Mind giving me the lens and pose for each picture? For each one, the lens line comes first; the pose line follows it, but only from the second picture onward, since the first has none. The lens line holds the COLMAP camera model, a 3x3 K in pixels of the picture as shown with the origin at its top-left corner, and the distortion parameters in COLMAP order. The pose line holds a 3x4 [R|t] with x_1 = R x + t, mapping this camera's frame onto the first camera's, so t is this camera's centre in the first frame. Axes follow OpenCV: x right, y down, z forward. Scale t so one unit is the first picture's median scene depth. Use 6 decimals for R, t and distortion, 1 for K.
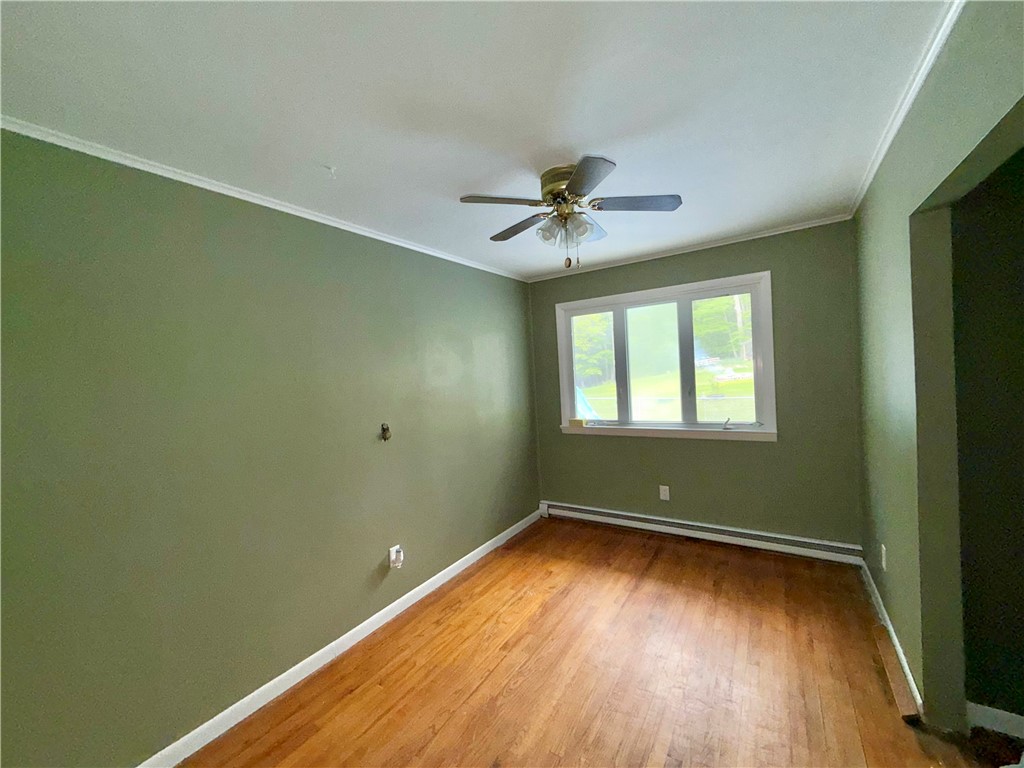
lens RADIAL K [[407.7, 0, 509.7], [0, 407.7, 385.0], [0, 0, 1]] dist [-0.000796, -0.000092]
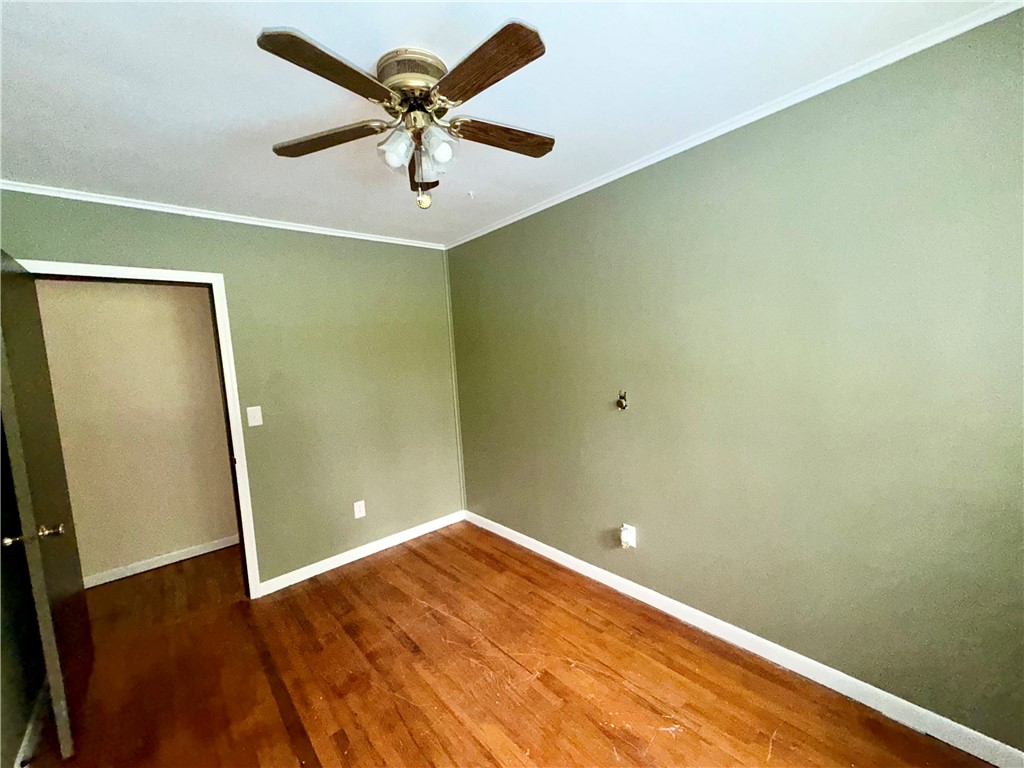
lens RADIAL K [[407.7, 0, 509.7], [0, 407.7, 385.0], [0, 0, 1]] dist [-0.000796, -0.000092]
pose [[-0.263466, 0.145199, -0.953678, 0.636556], [0.042949, 0.989393, 0.138772, -0.056805], [0.963712, -0.004397, -0.266908, 1.020166]]
